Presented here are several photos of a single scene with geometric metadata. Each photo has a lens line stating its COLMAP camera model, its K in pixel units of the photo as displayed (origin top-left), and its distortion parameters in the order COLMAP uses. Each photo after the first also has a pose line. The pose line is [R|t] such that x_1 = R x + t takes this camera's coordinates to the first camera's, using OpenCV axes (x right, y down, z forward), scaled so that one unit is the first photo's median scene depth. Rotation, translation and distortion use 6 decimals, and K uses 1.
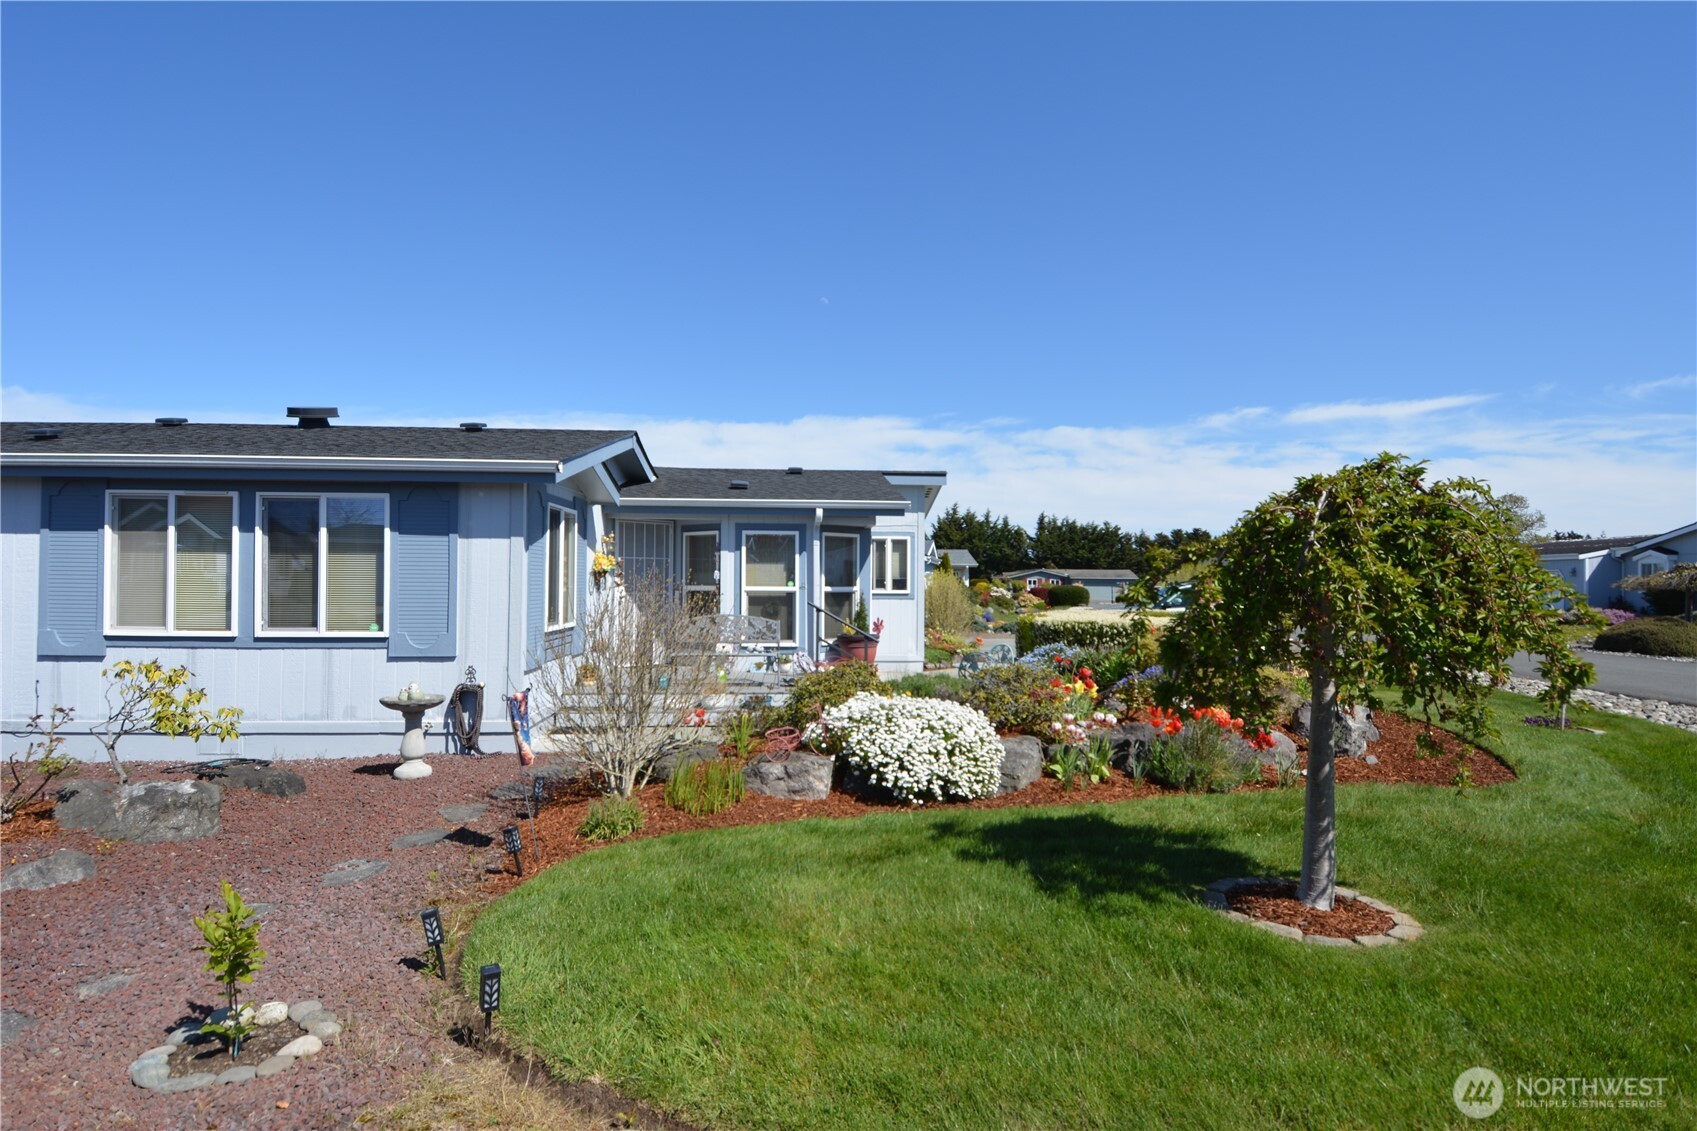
lens RADIAL K [[904.0, 0, 838.4], [0, 904.0, 577.2], [0, 0, 1]] dist [-0.025720, -0.008855]
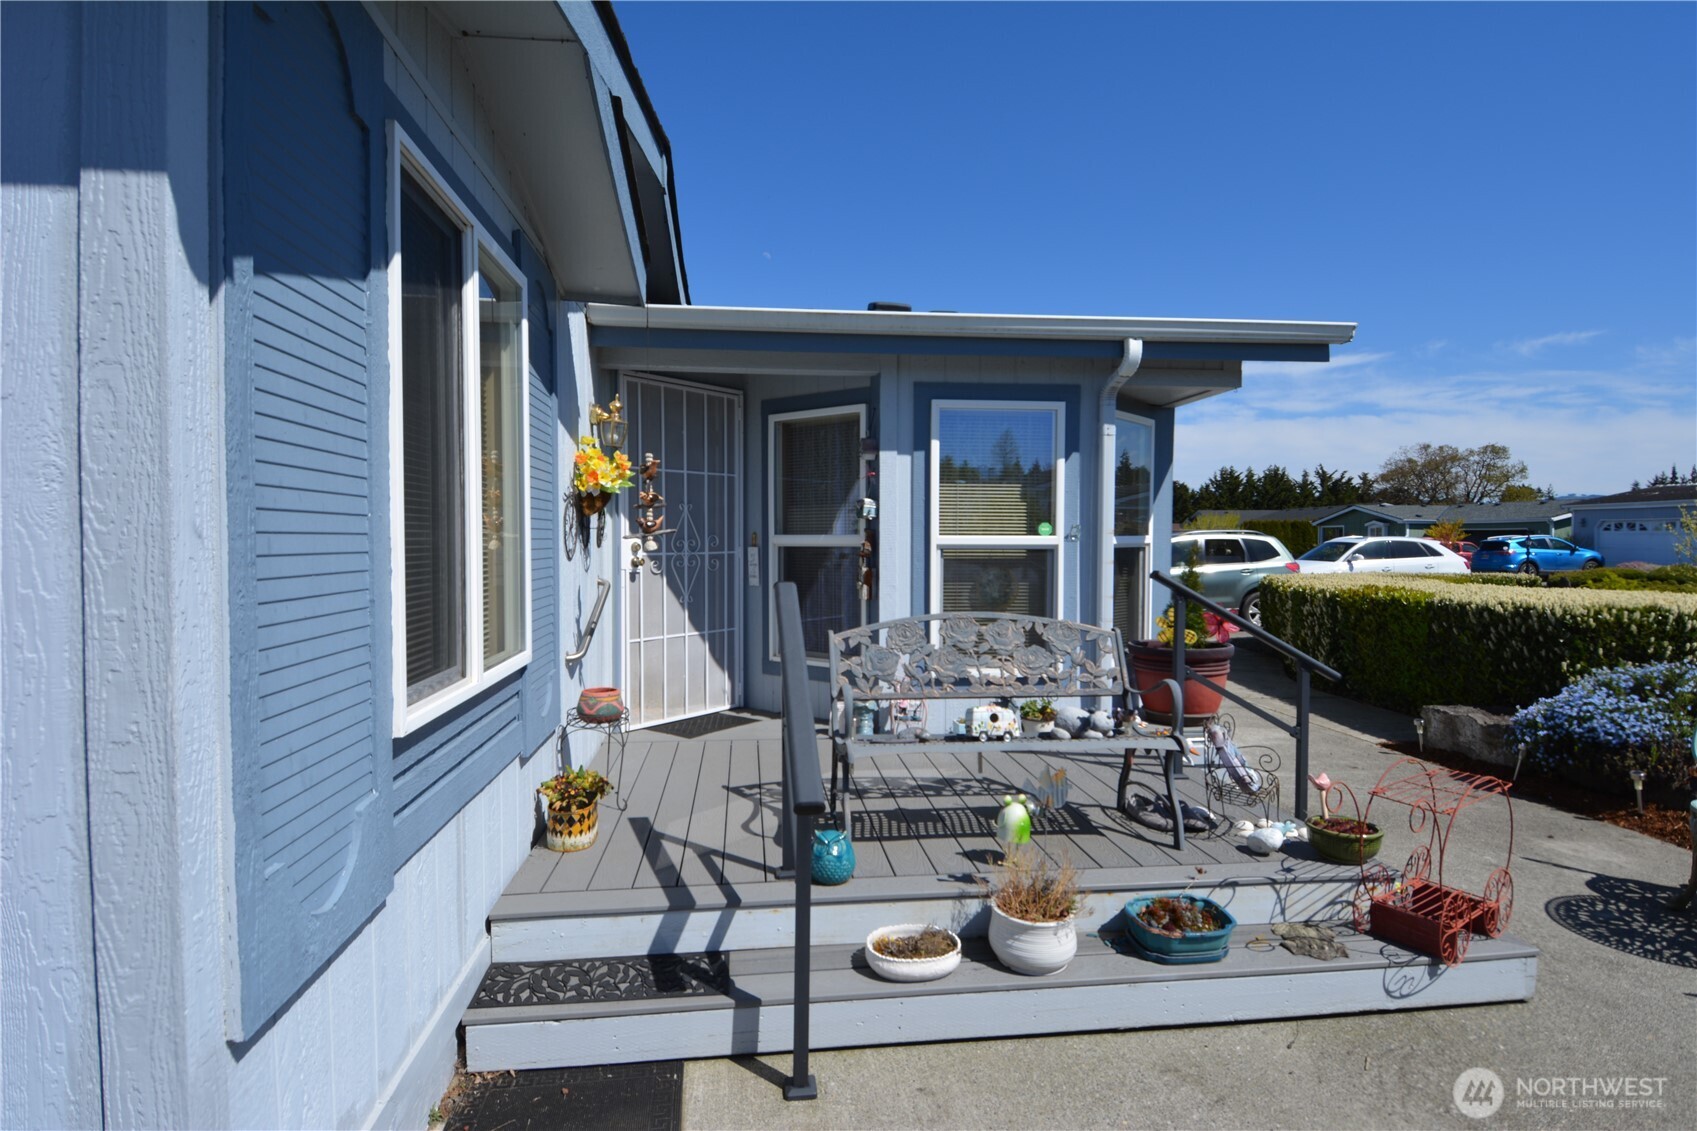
lens RADIAL K [[904.0, 0, 842.0], [0, 904.0, 561.0], [0, 0, 1]] dist [-0.025720, -0.008855]
pose [[0.996169, -0.011567, 0.086678, -0.183176], [0.008984, 0.999506, 0.030131, 0.008913], [-0.086984, -0.029237, 0.995781, 0.591316]]
